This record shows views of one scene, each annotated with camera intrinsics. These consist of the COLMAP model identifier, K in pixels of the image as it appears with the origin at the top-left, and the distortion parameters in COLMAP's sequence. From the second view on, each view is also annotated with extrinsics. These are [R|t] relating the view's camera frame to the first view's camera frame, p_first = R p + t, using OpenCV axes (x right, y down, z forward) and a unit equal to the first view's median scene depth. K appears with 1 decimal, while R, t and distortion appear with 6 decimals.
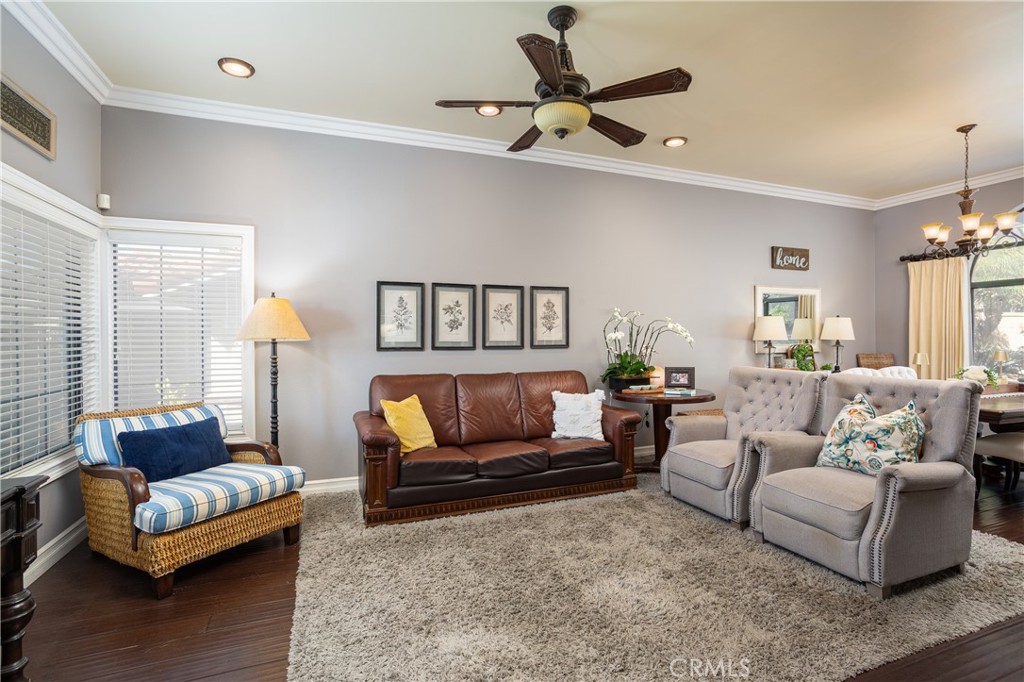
lens RADIAL K [[490.5, 0, 517.4], [0, 490.5, 331.9], [0, 0, 1]] dist [-0.049320, 0.030598]
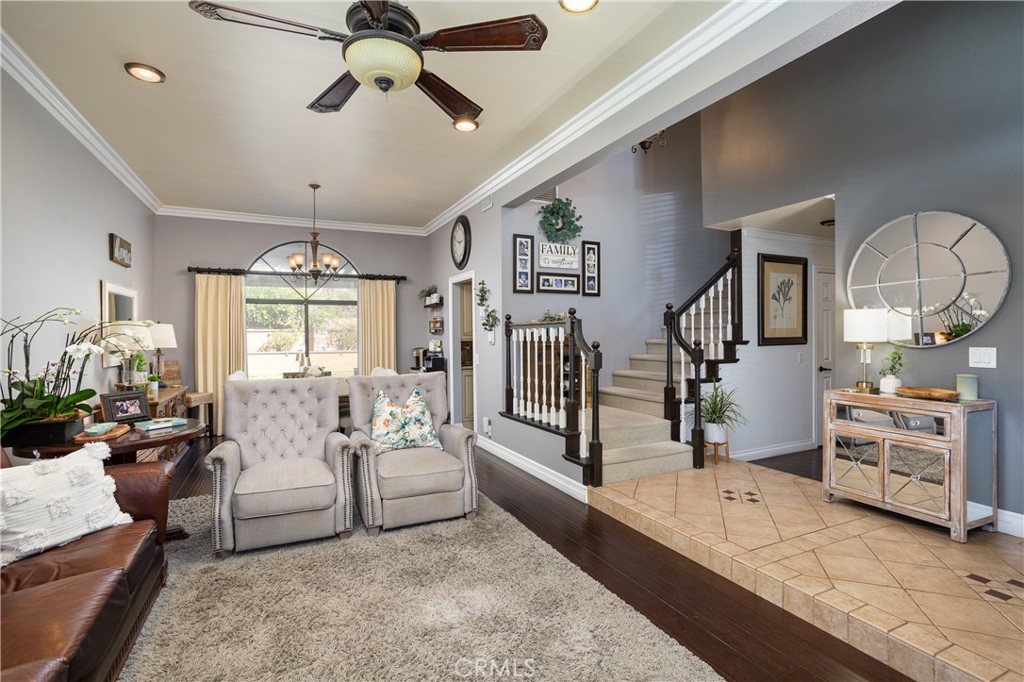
lens RADIAL K [[490.5, 0, 517.4], [0, 490.5, 331.9], [0, 0, 1]] dist [-0.049320, 0.030598]
pose [[-0.071829, 0.013110, 0.997331, -0.476743], [-0.002484, 0.999908, -0.013323, -0.006385], [-0.997414, -0.003434, -0.071790, 0.593115]]
